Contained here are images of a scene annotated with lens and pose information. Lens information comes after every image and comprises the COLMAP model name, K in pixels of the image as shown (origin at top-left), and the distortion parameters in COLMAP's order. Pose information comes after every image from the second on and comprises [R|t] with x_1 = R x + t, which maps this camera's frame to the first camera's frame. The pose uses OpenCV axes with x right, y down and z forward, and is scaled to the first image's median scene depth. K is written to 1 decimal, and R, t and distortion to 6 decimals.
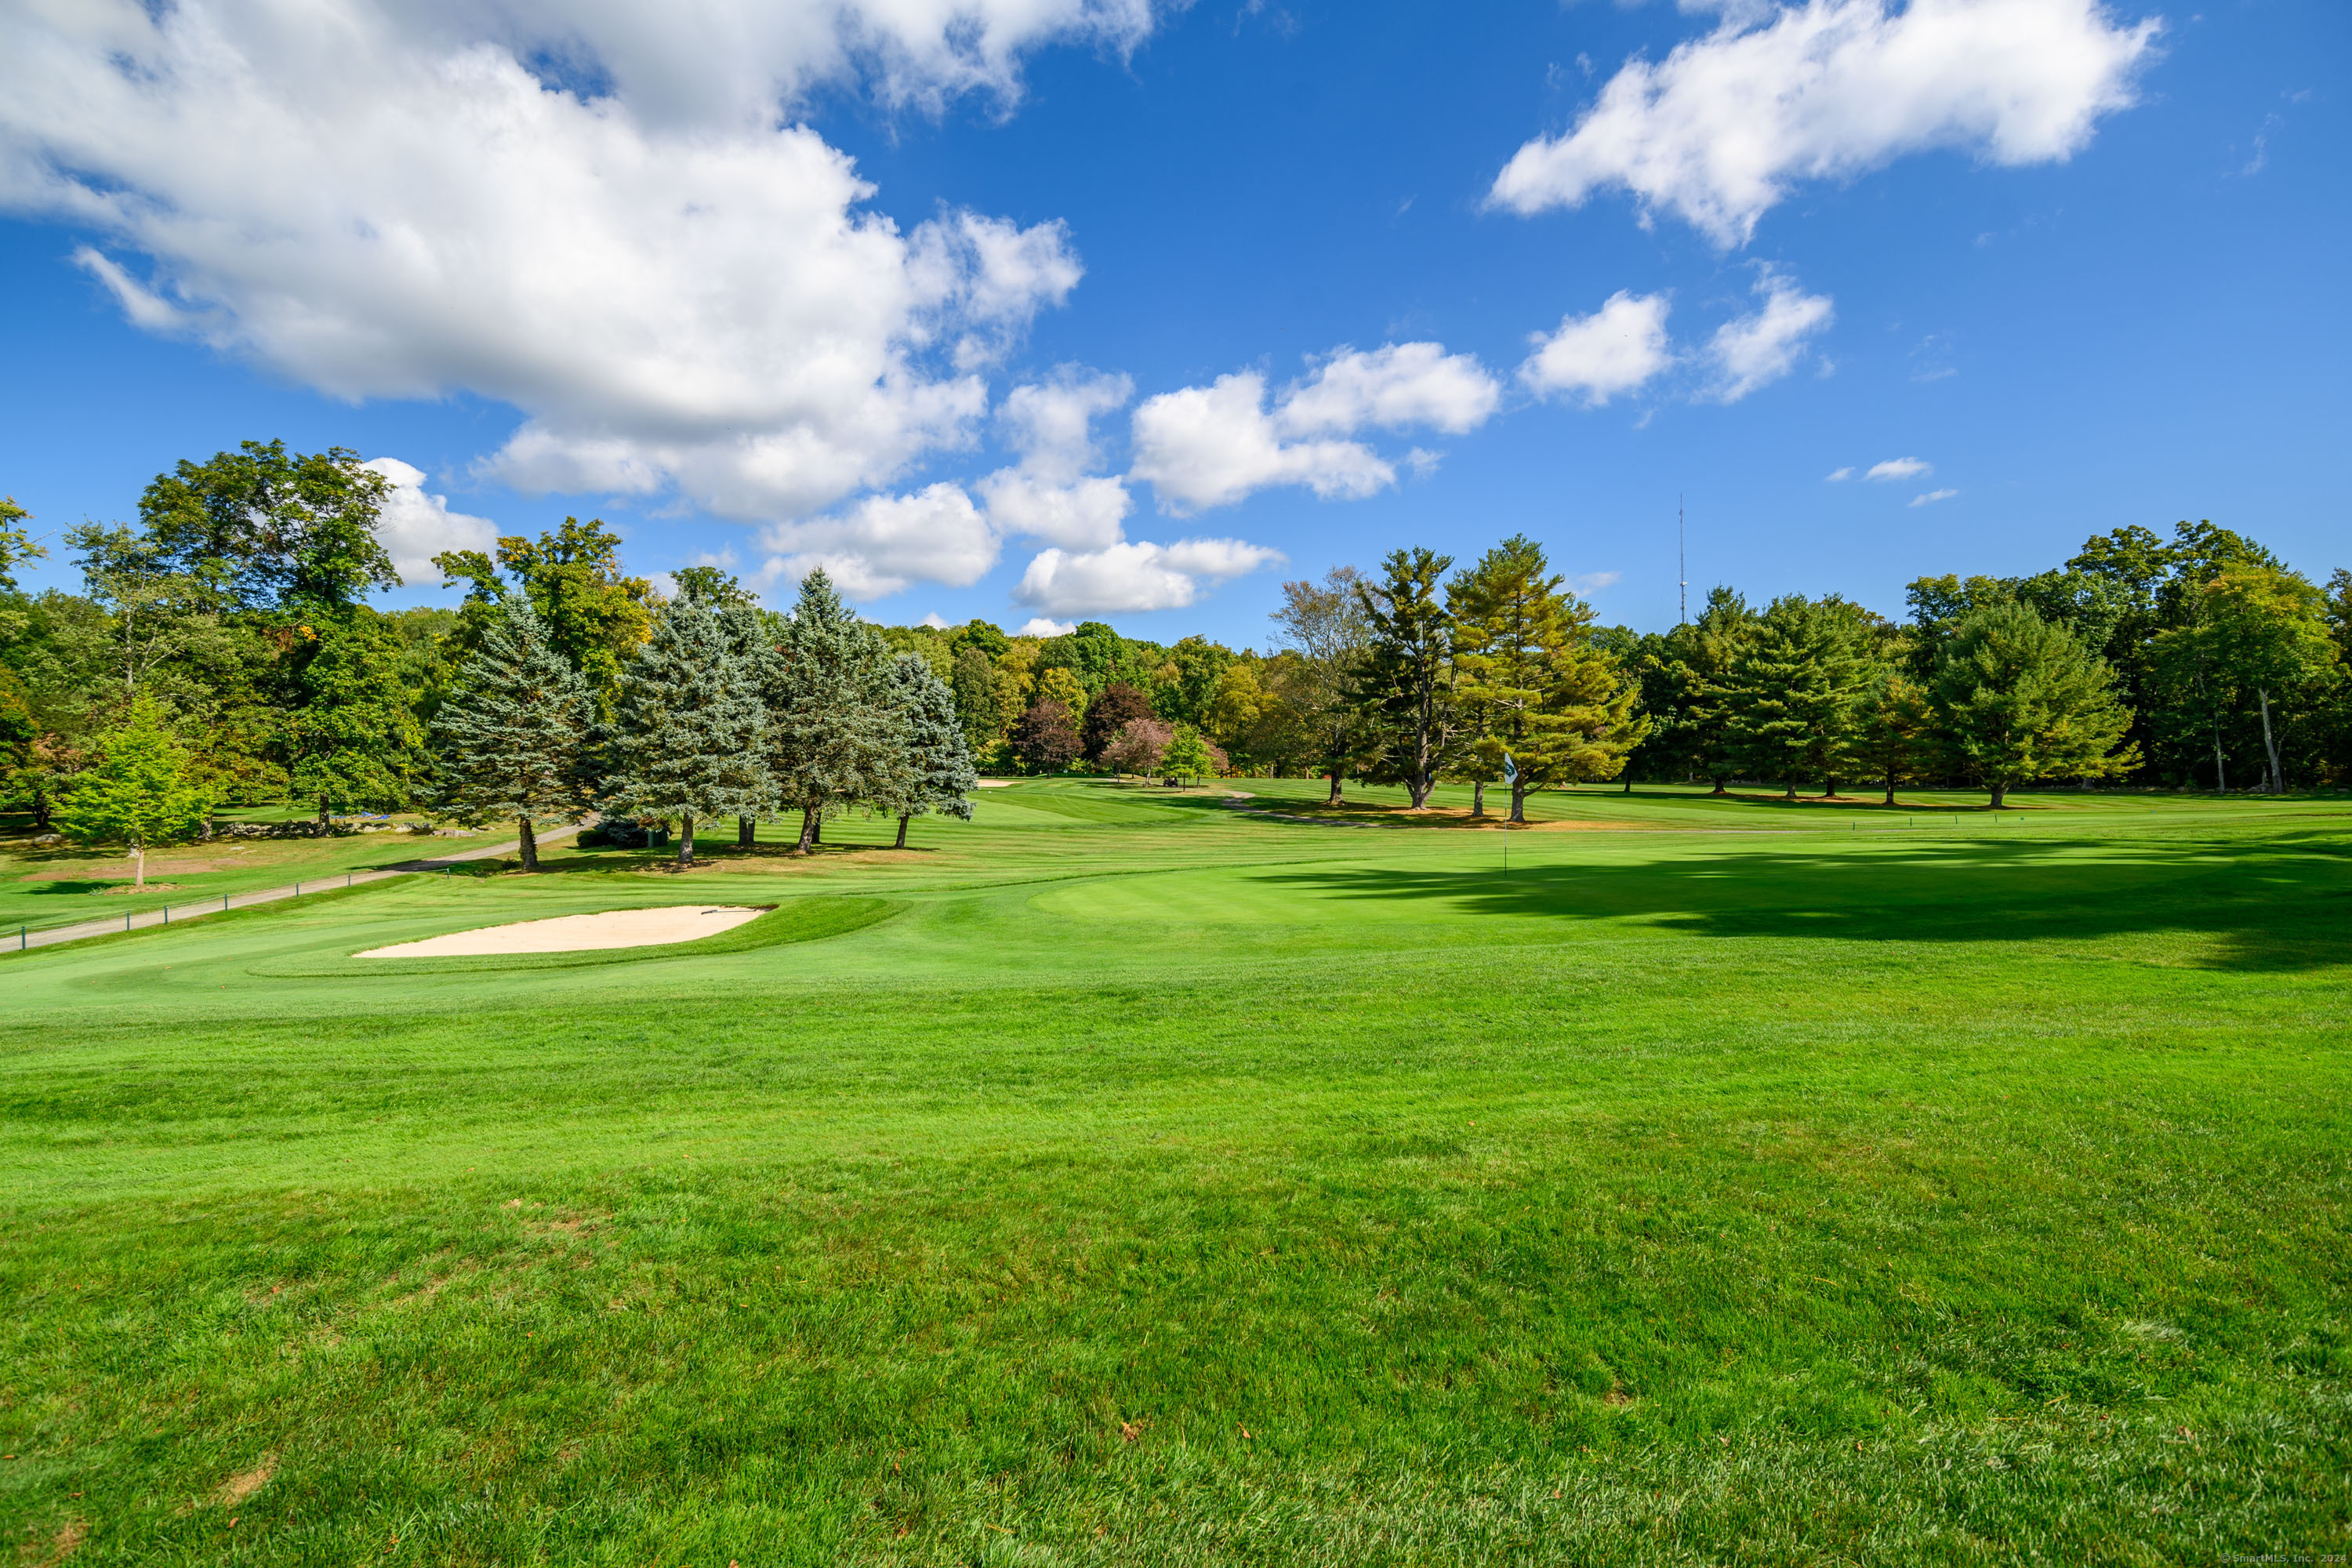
lens RADIAL K [[1202.9, 0, 1173.5], [0, 1202.9, 762.5], [0, 0, 1]] dist [-0.004166, 0.000835]
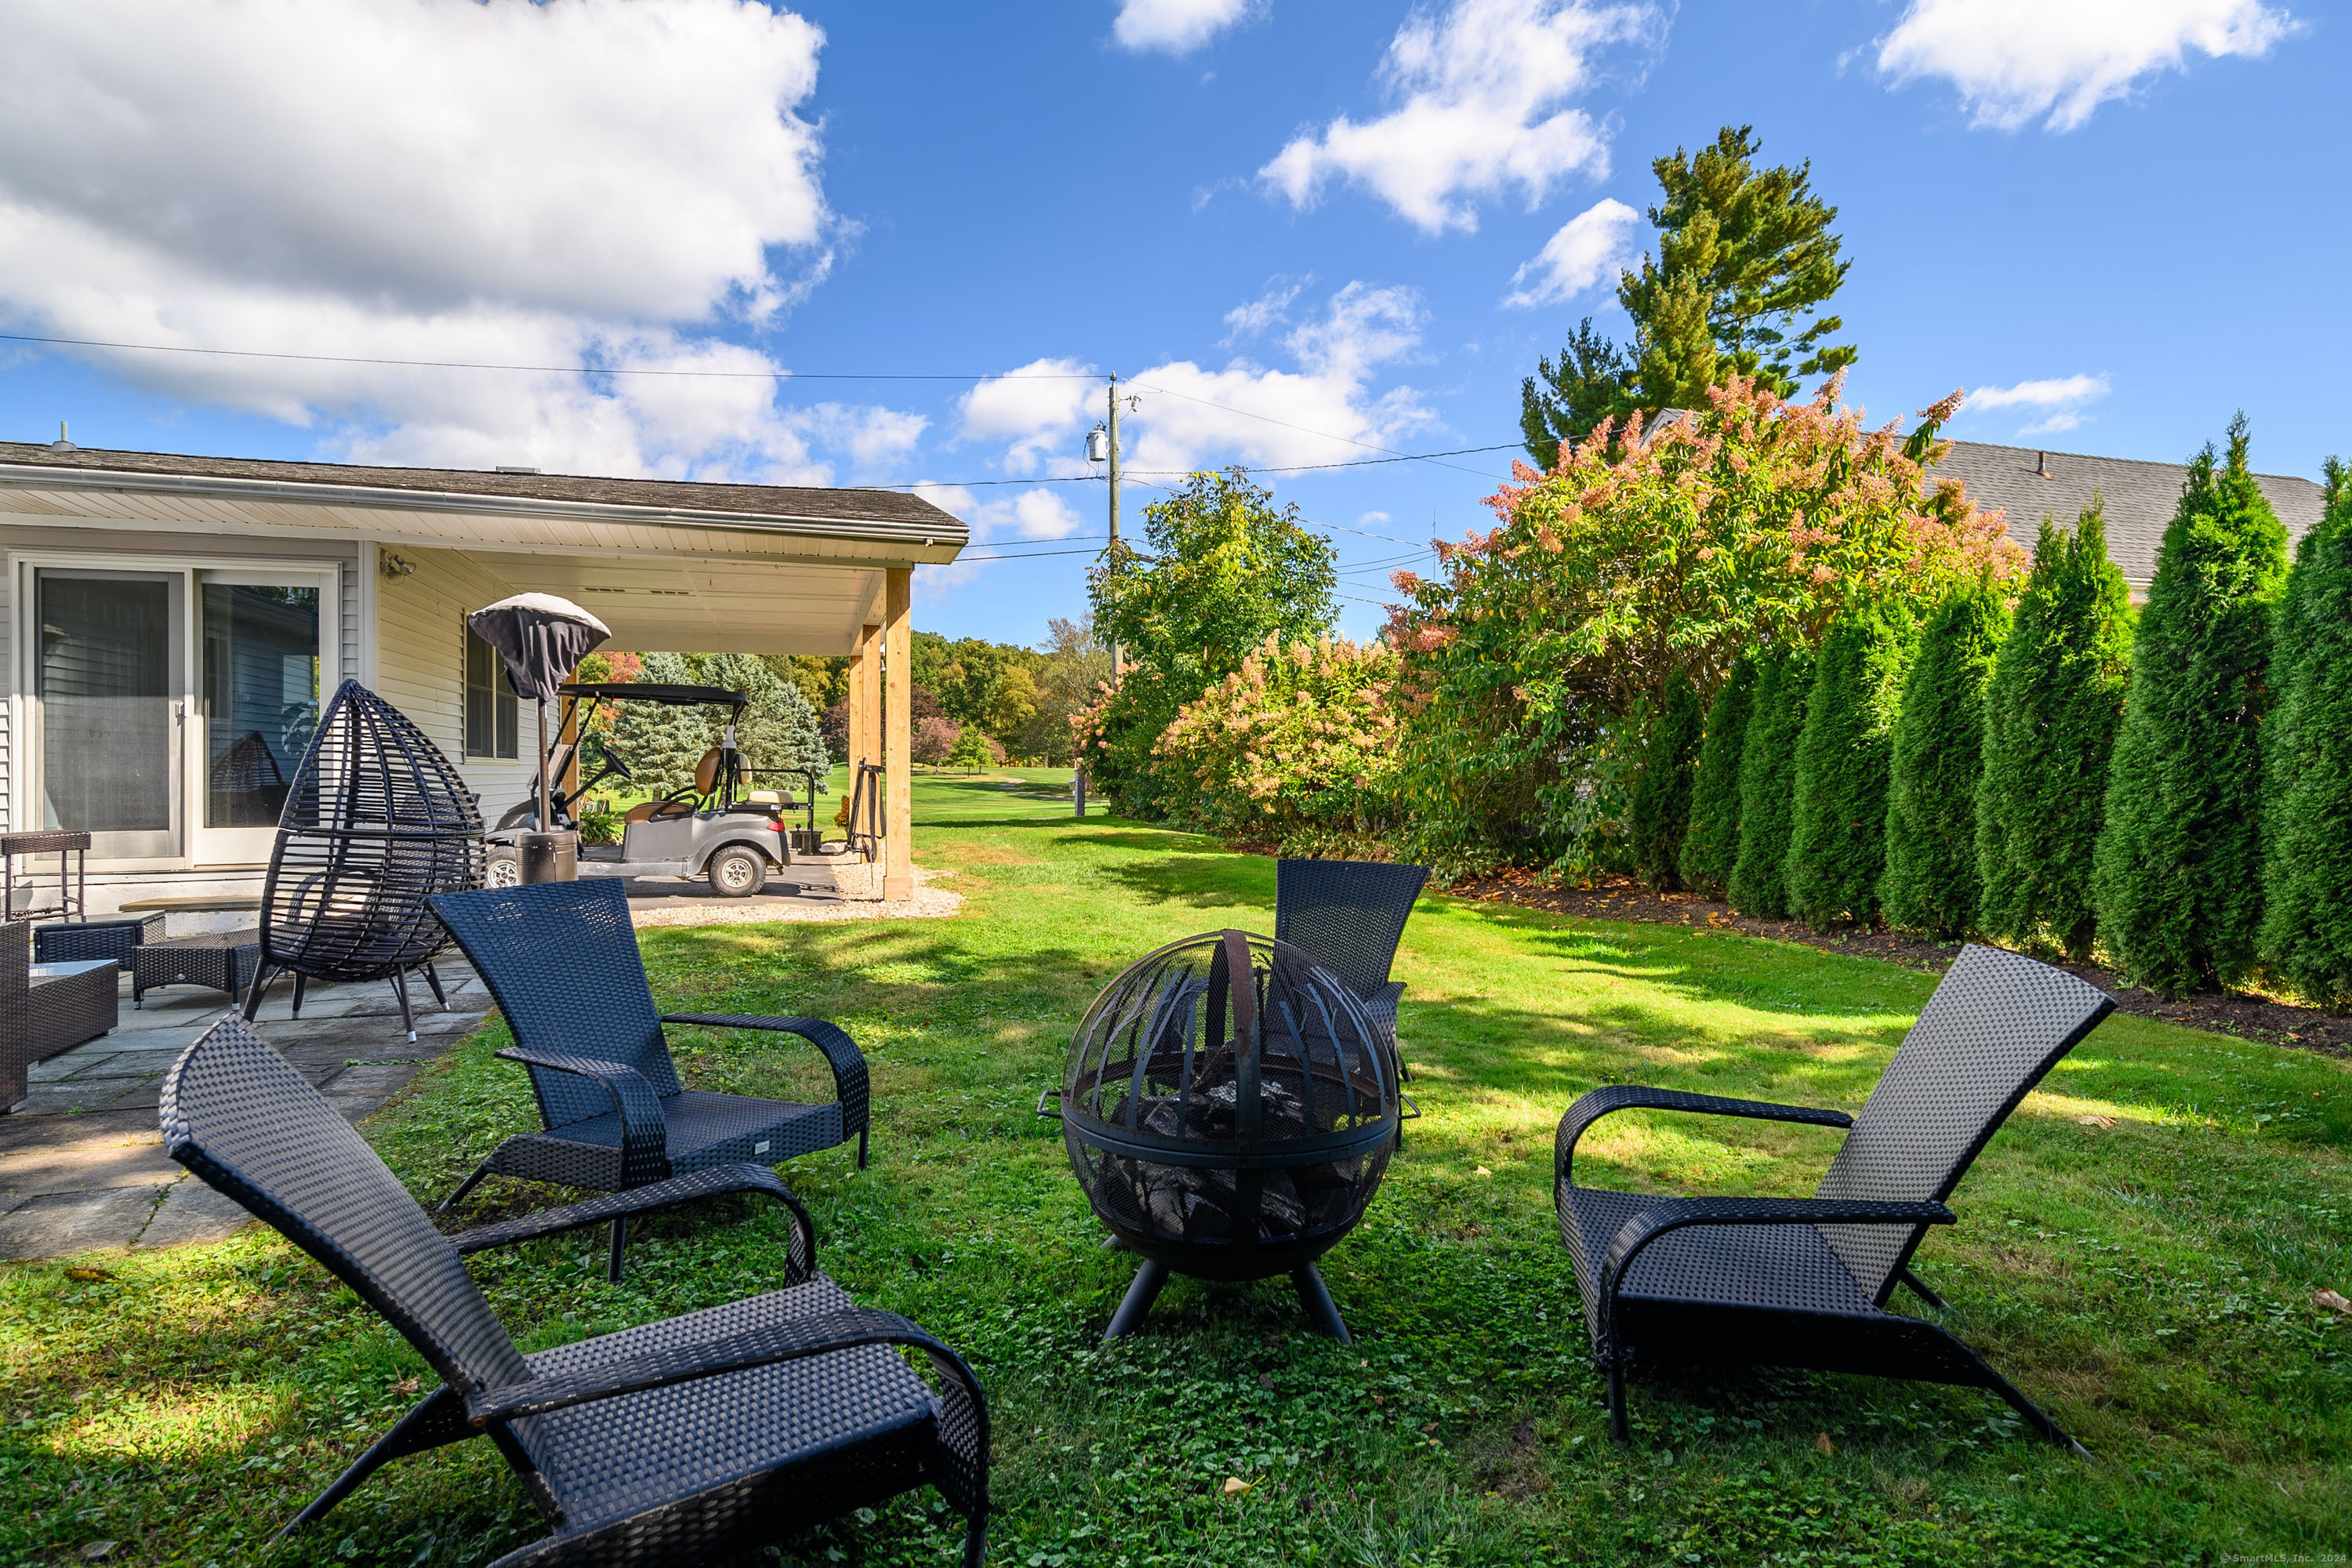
lens RADIAL K [[1191.3, 0, 1179.4], [0, 1191.3, 784.7], [0, 0, 1]] dist [0.002920, 0.001287]
pose [[0.982843, 0.001922, 0.184434, -0.003912], [-0.007065, 0.999604, 0.027233, -0.003336], [-0.184309, -0.028069, 0.982468, -0.216431]]
